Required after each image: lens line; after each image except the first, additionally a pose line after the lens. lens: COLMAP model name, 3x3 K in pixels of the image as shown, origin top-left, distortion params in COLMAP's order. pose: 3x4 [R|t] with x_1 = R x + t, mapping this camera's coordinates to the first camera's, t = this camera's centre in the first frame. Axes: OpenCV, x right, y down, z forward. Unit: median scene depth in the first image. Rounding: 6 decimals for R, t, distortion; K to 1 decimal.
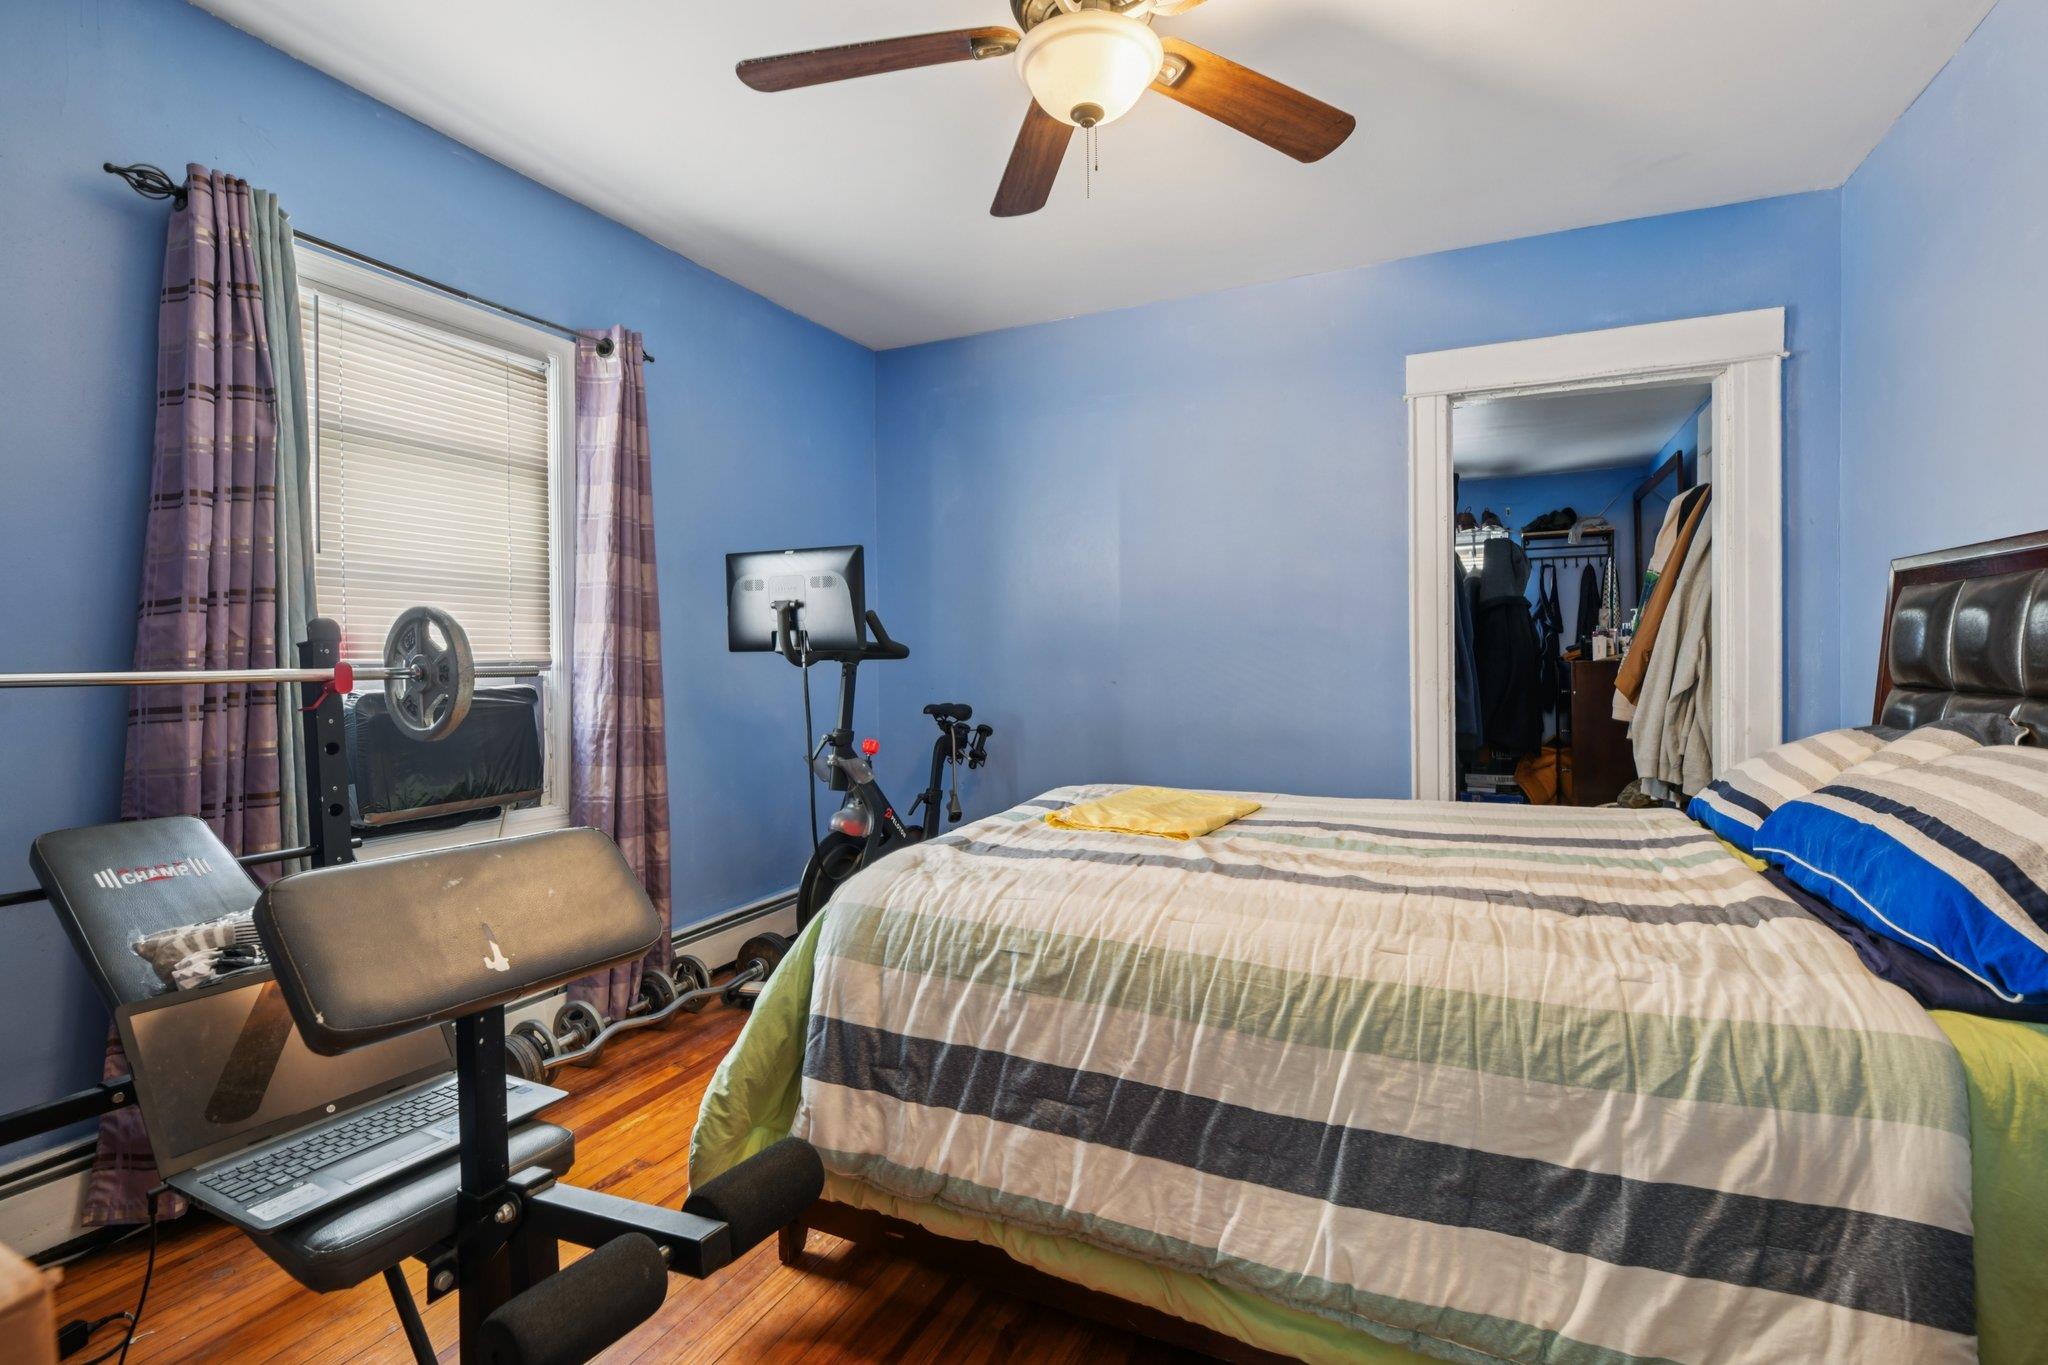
lens RADIAL K [[948.9, 0, 1029.7], [0, 948.9, 674.9], [0, 0, 1]] dist [0.000322, -0.000046]
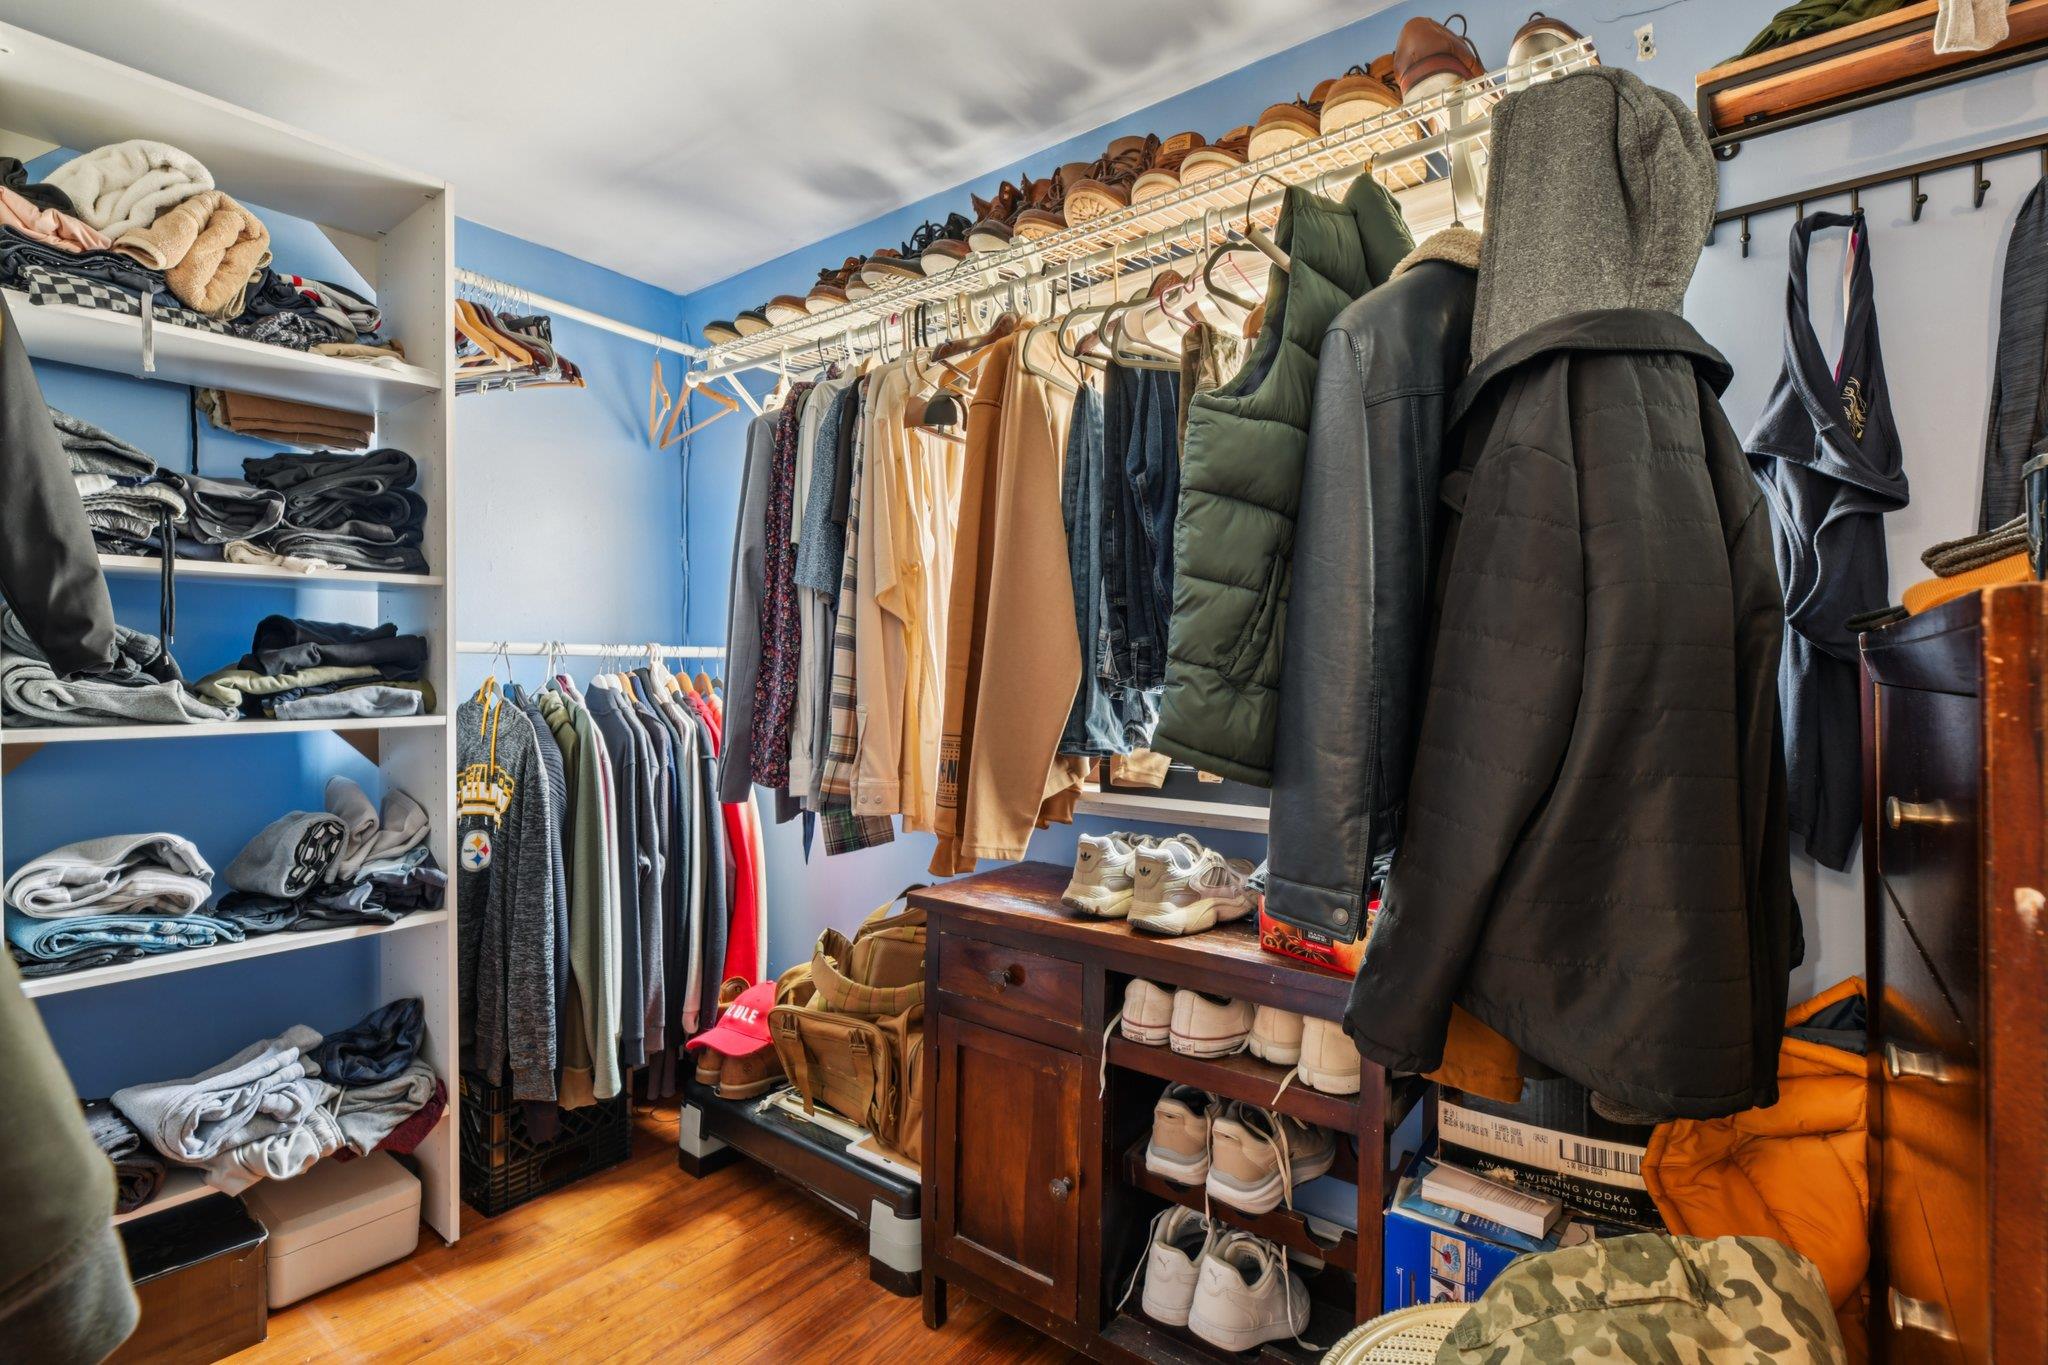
lens RADIAL K [[979.3, 0, 1019.5], [0, 979.3, 676.2], [0, 0, 1]] dist [0.003789, 0.000431]
pose [[0.973406, 0.006896, -0.228982, 0.421543], [-0.008848, 0.999933, -0.007499, -0.001218], [0.228915, 0.009326, 0.973402, 0.744018]]
